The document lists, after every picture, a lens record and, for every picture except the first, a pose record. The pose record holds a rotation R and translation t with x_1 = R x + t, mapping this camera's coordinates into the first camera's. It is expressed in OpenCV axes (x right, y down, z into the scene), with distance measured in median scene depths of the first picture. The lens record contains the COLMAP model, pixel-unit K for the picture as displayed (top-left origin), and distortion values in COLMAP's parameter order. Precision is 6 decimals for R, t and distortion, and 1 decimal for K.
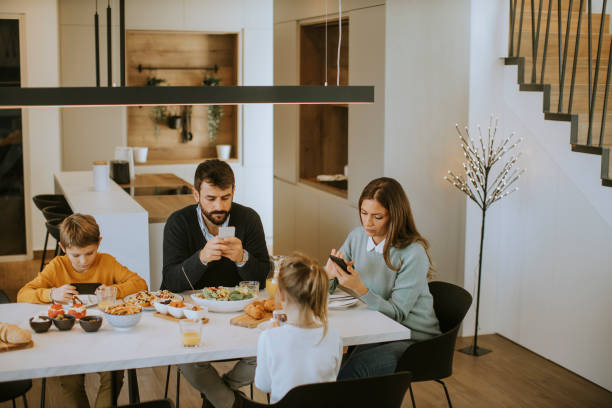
lens RADIAL K [[868.4, 0, 306.6], [0, 868.4, 186.3], [0, 0, 1]] dist [-0.139114, -0.032846]
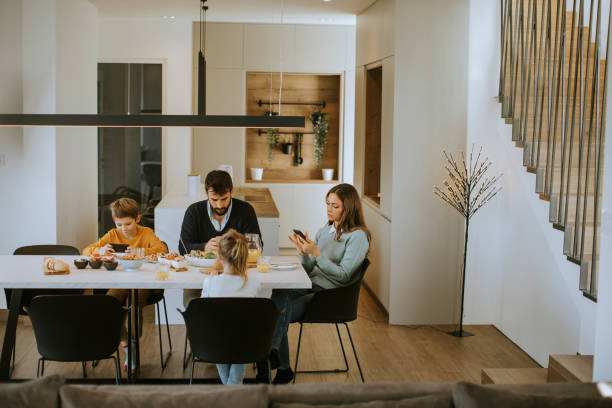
lens RADIAL K [[883.2, 0, 306.0], [0, 883.2, 204.0], [0, 0, 1]] dist [-0.169005, -0.006988]
pose [[0.964901, 0.034881, -0.260287, 0.309816], [-0.040927, 0.999003, -0.017846, 0.038285], [0.259405, 0.027872, 0.965366, -0.279011]]
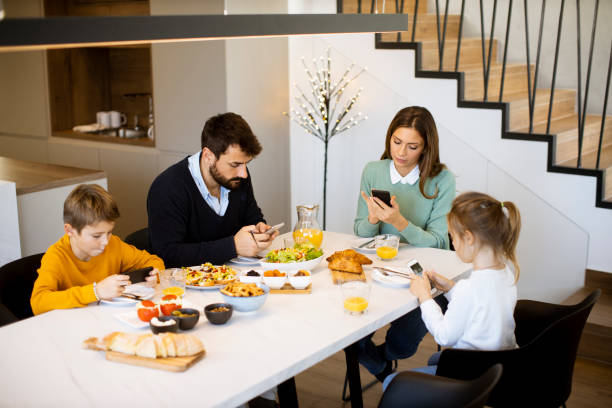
lens RADIAL K [[868.4, 0, 306.6], [0, 868.4, 186.3], [0, 0, 1]] dist [-0.139114, -0.032846]
pose [[0.828247, -0.118976, 0.547586, -0.367357], [0.084430, 0.992541, 0.087948, -0.012220], [-0.553965, -0.026610, 0.832114, 0.175863]]
